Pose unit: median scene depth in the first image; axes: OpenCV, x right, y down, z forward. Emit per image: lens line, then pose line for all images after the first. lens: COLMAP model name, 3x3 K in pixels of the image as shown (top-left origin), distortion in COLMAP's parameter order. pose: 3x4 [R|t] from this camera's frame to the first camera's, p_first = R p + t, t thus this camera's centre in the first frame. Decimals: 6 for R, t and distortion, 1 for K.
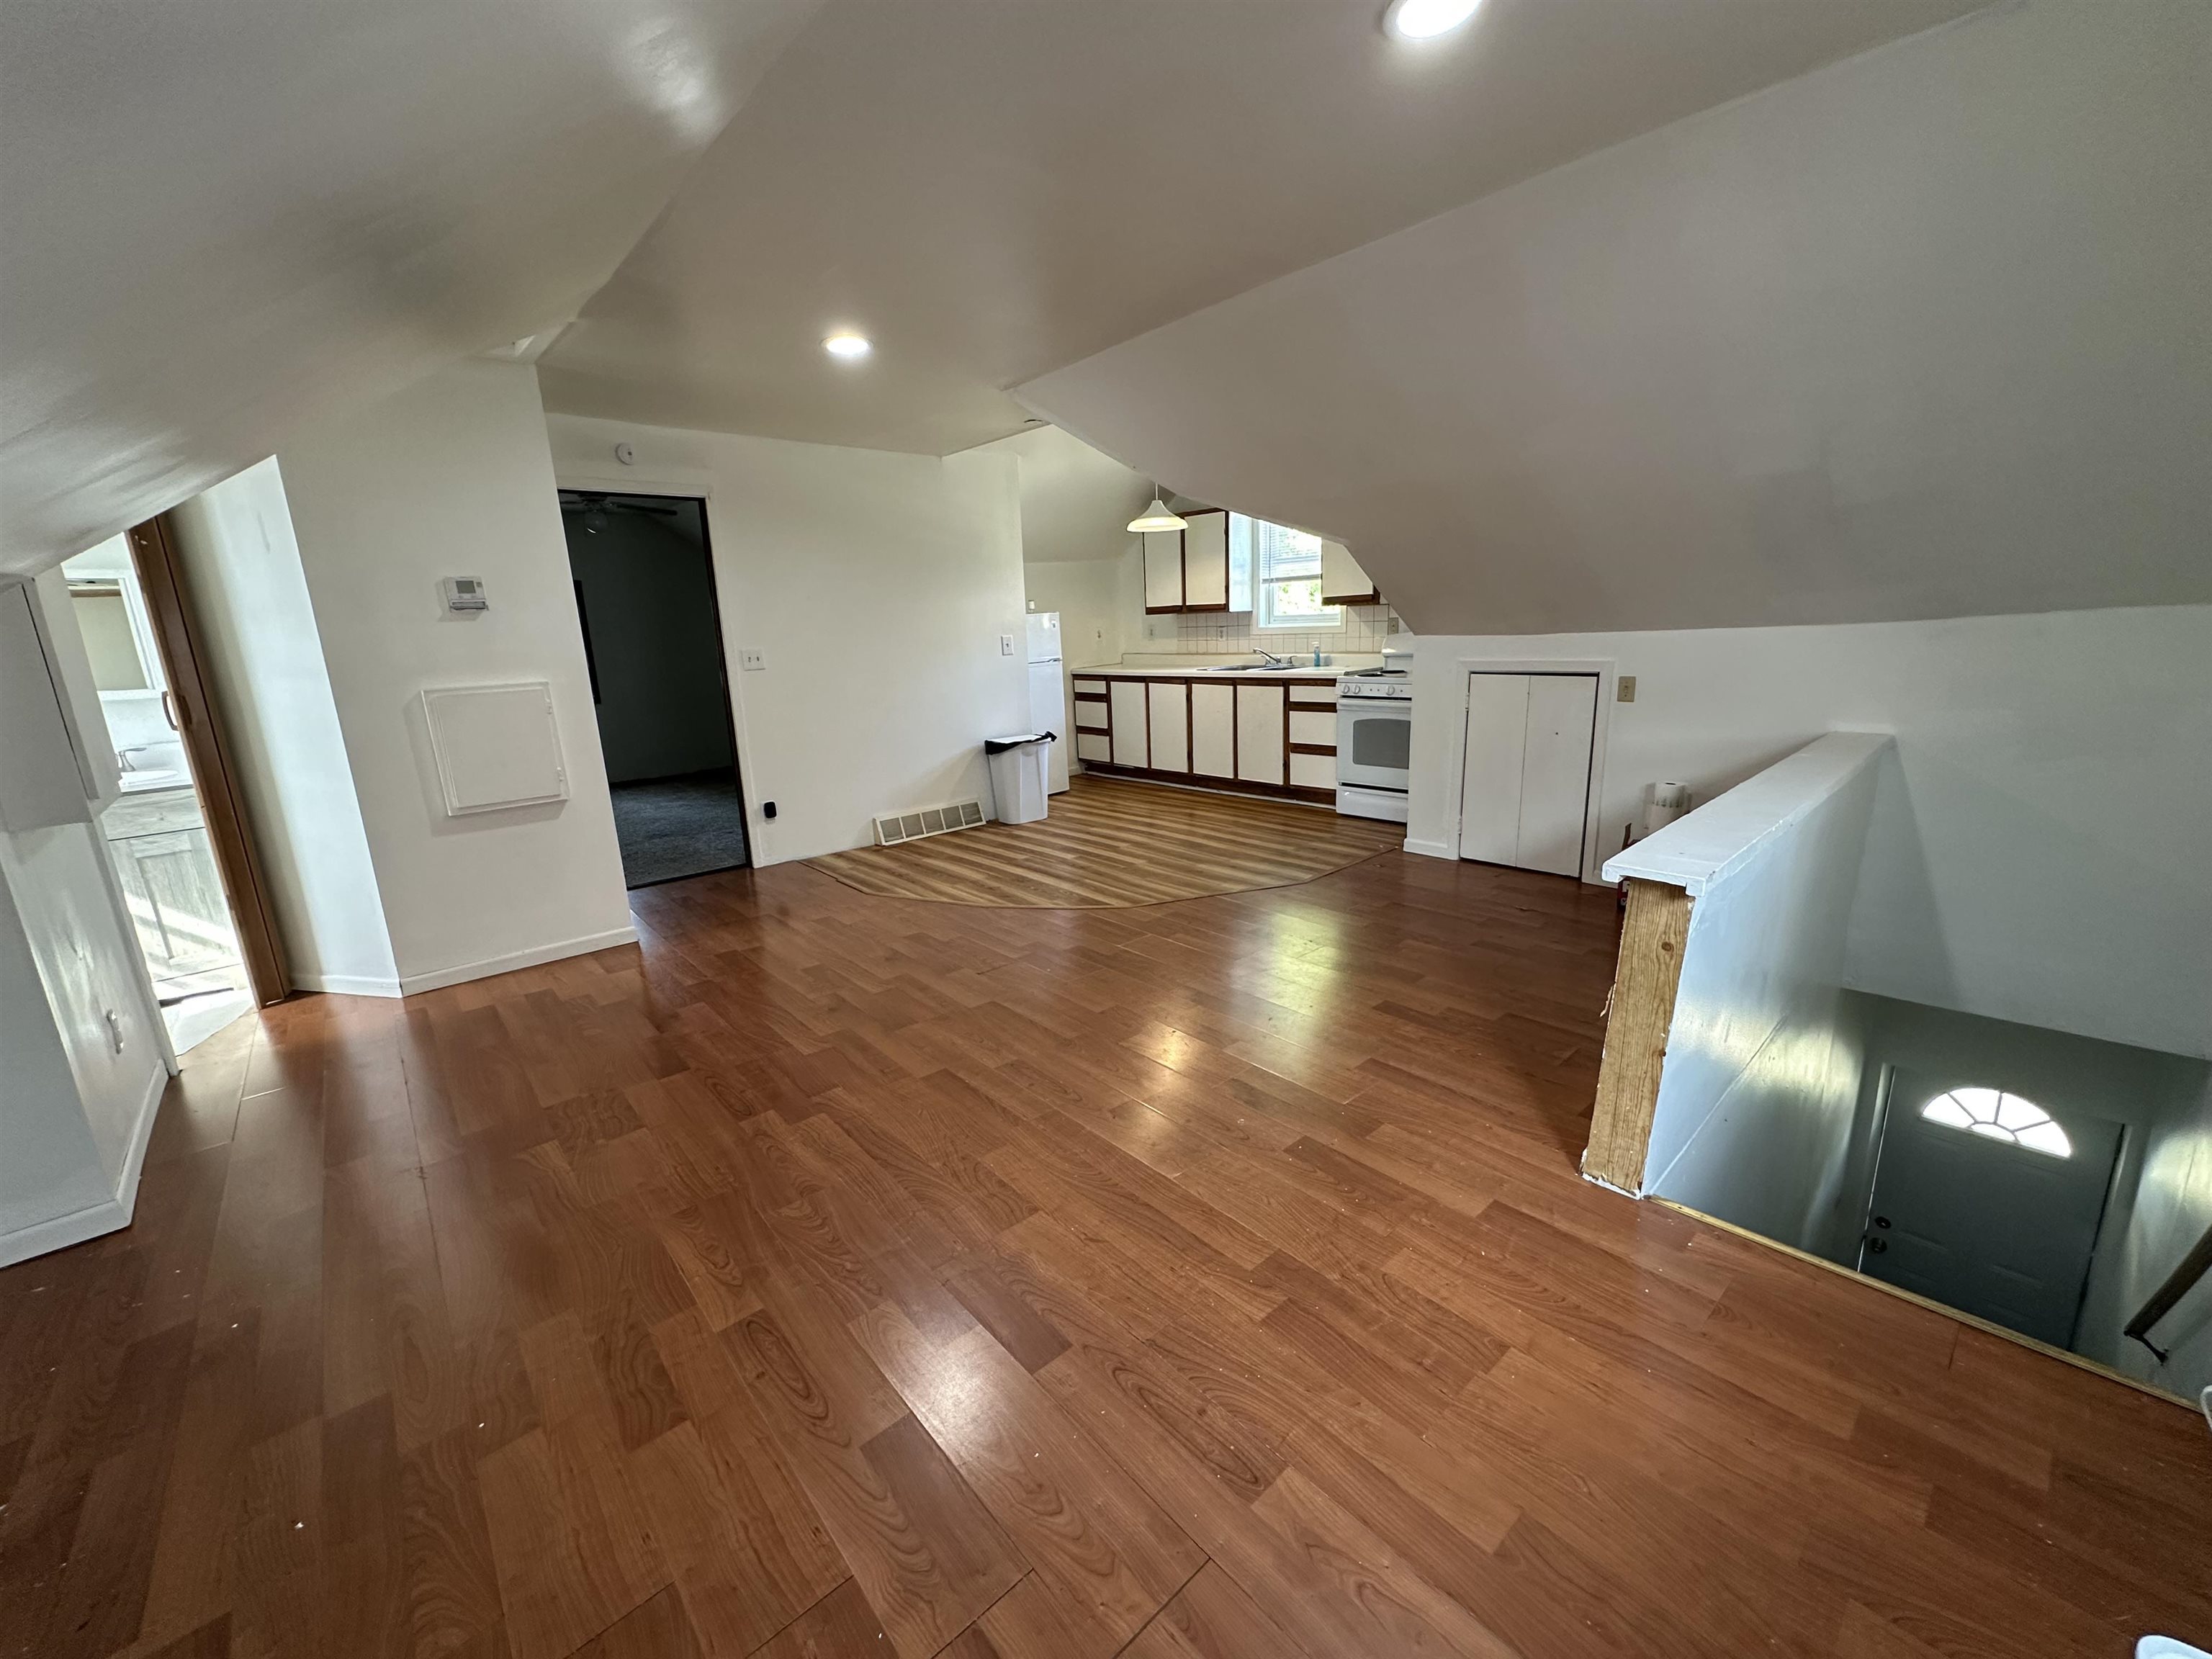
lens RADIAL K [[893.2, 0, 1102.2], [0, 893.2, 829.5], [0, 0, 1]] dist [-0.006641, 0.001082]
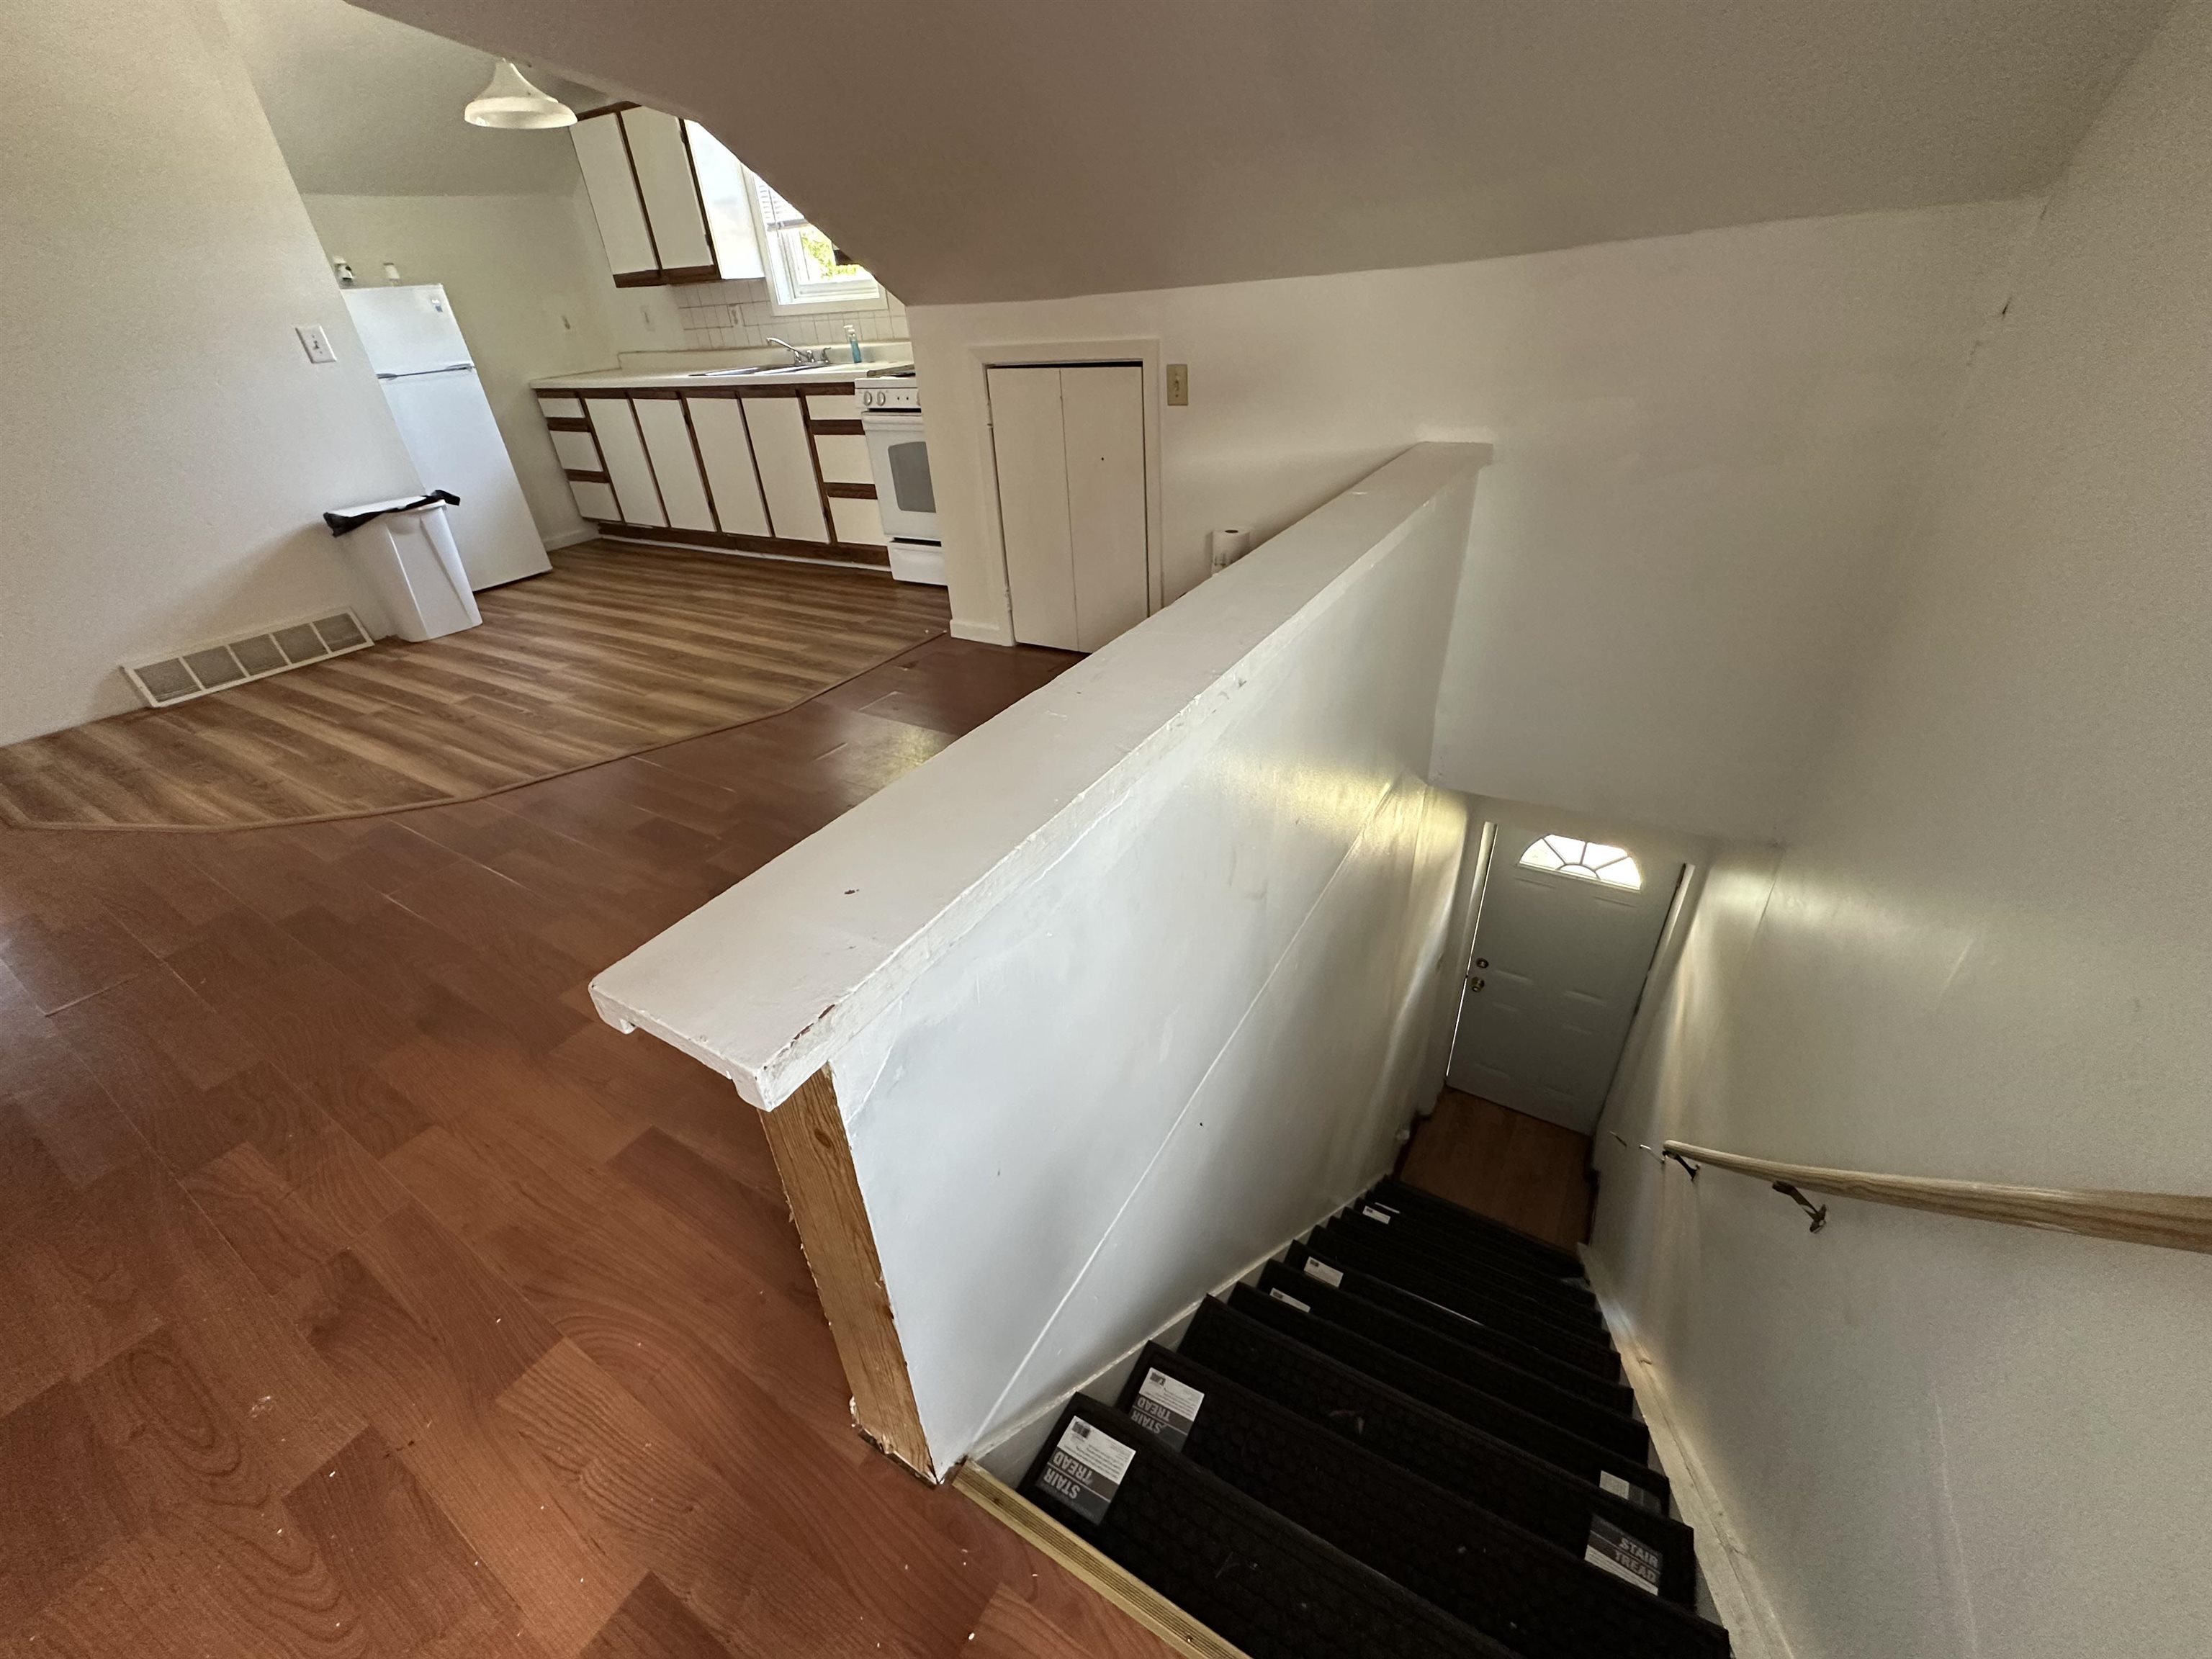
lens RADIAL K [[893.2, 0, 1113.1], [0, 893.2, 837.7], [0, 0, 1]] dist [-0.006641, 0.001082]
pose [[0.953696, -0.167695, 0.249685, 0.248140], [0.084200, 0.945808, 0.313621, -0.038518], [-0.288746, -0.278075, 0.916133, 0.233146]]
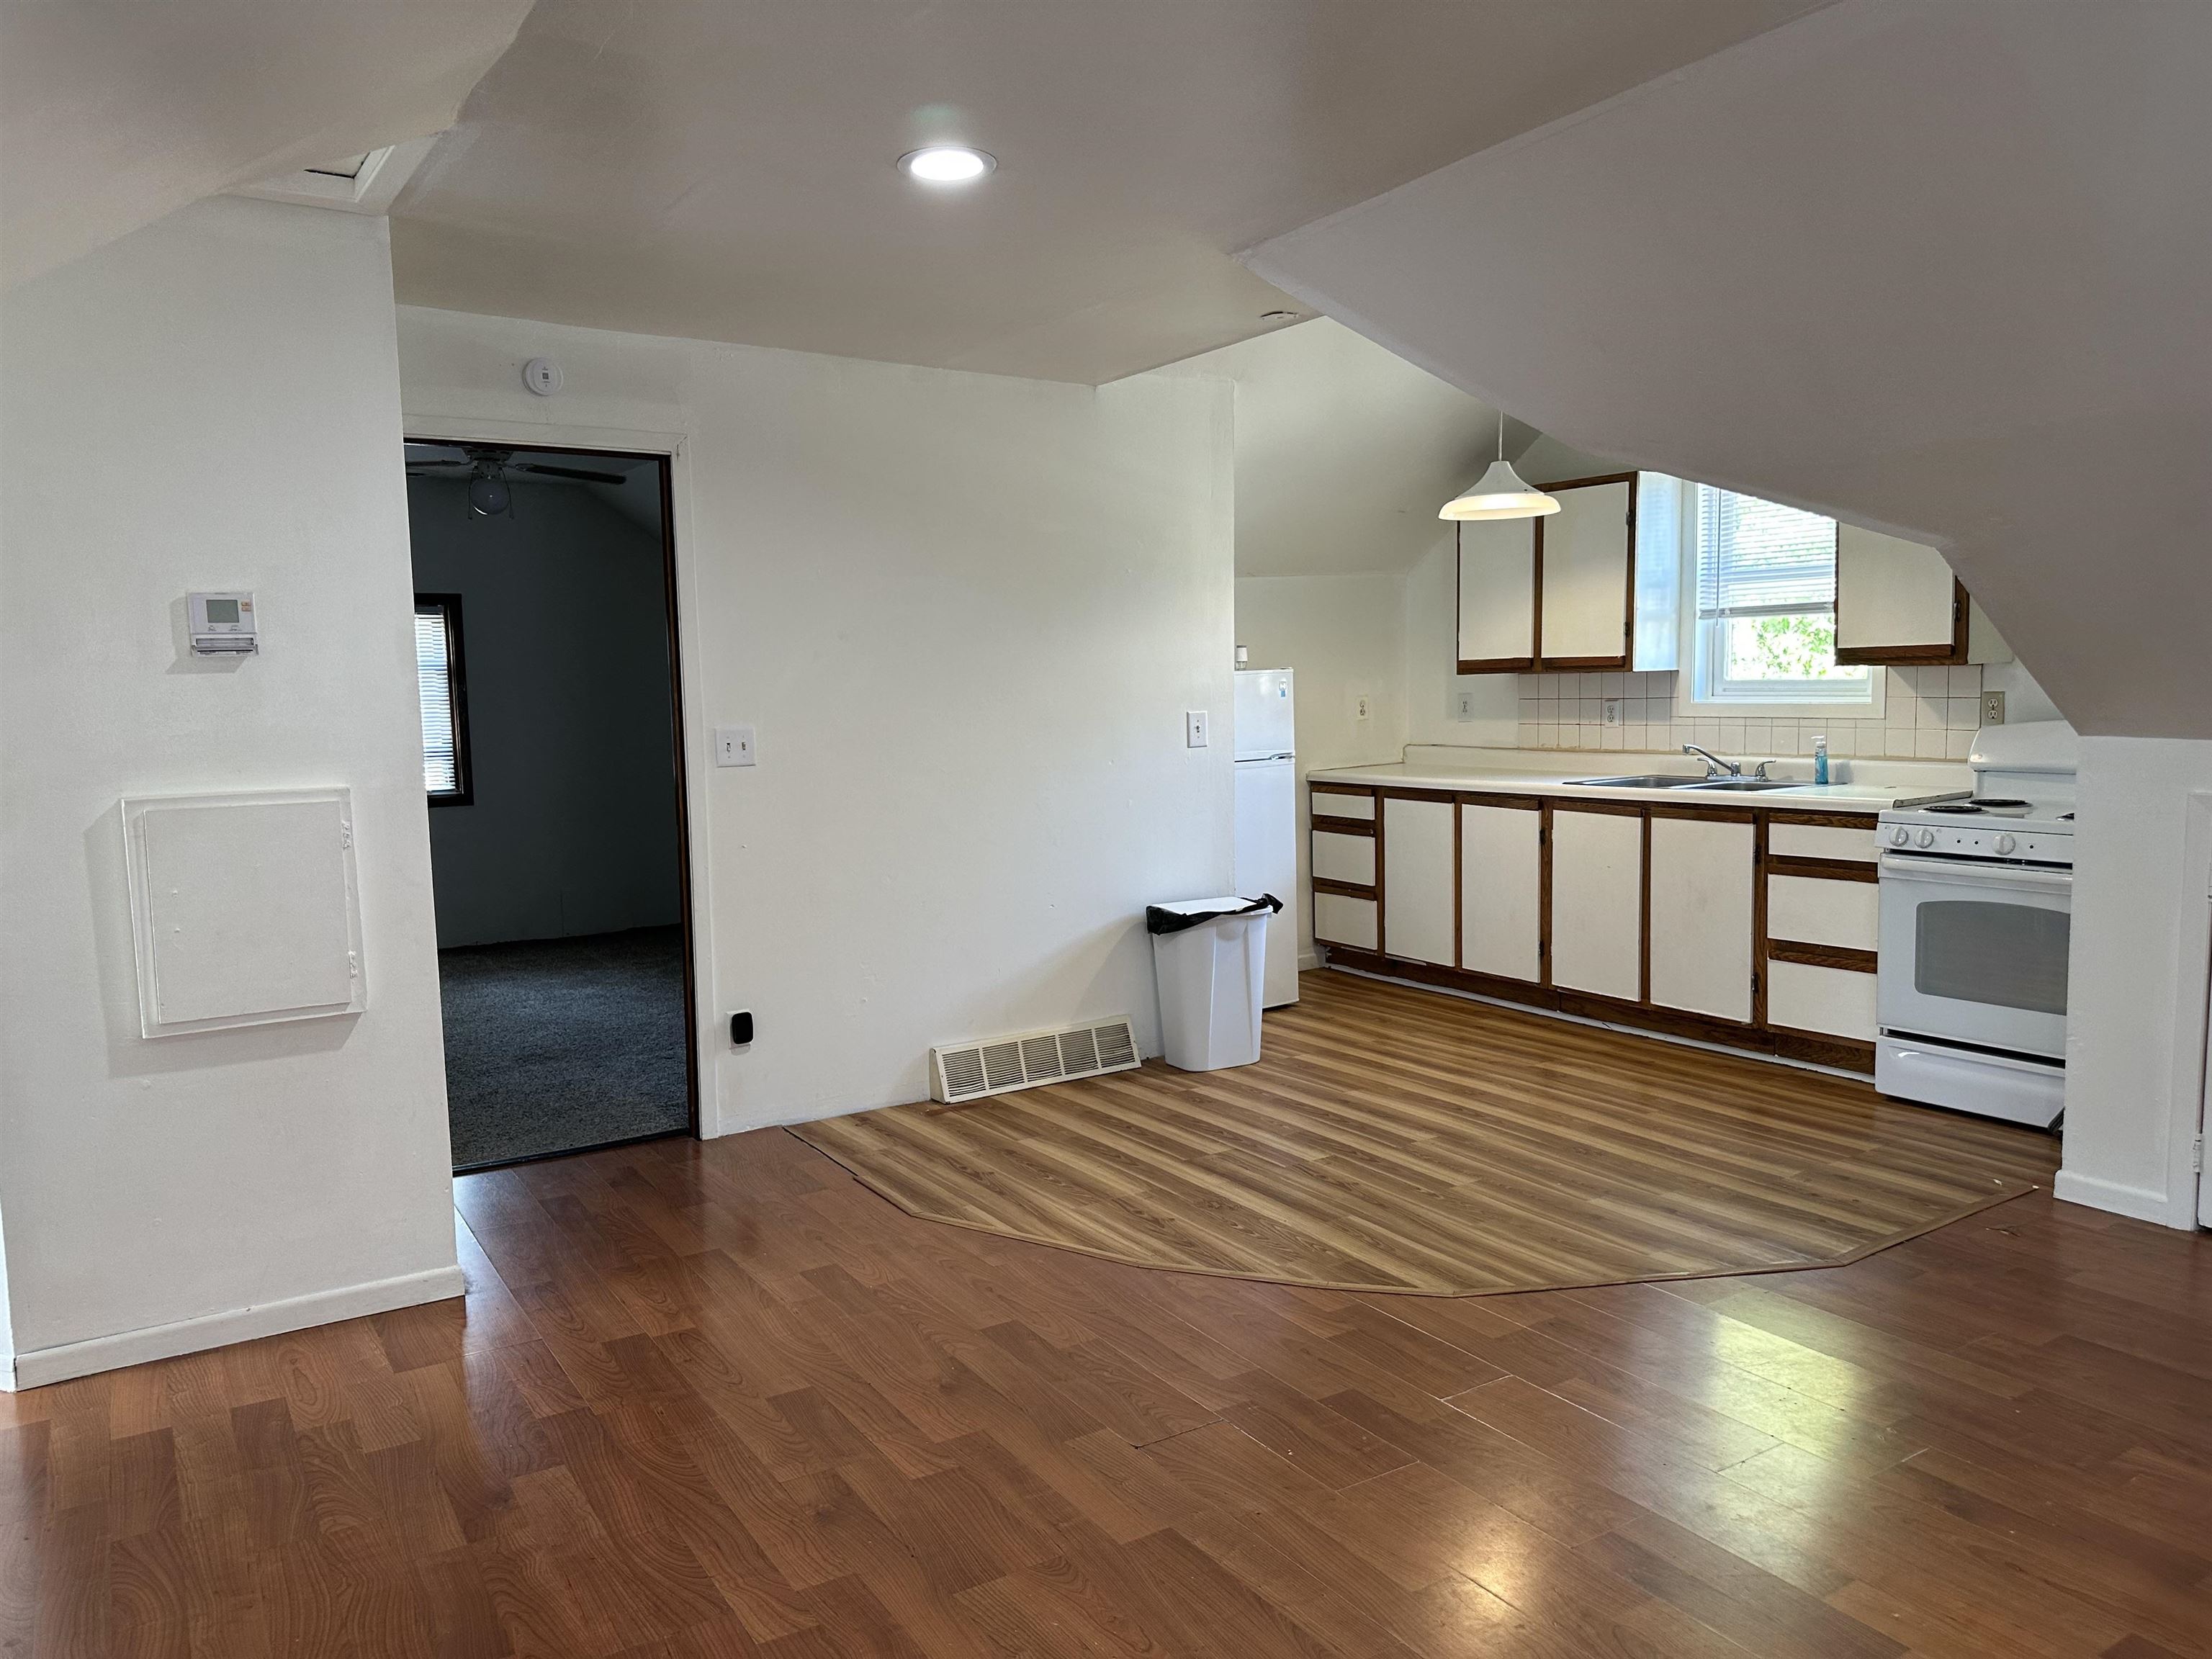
lens RADIAL K [[1562.7, 0, 1072.5], [0, 1562.7, 831.6], [0, 0, 1]] dist [0.057258, -0.077513]
pose [[0.986669, 0.036124, -0.158680, -0.036444], [-0.055778, 0.991059, -0.121207, -0.035290], [0.152882, 0.128442, 0.979862, 0.107817]]
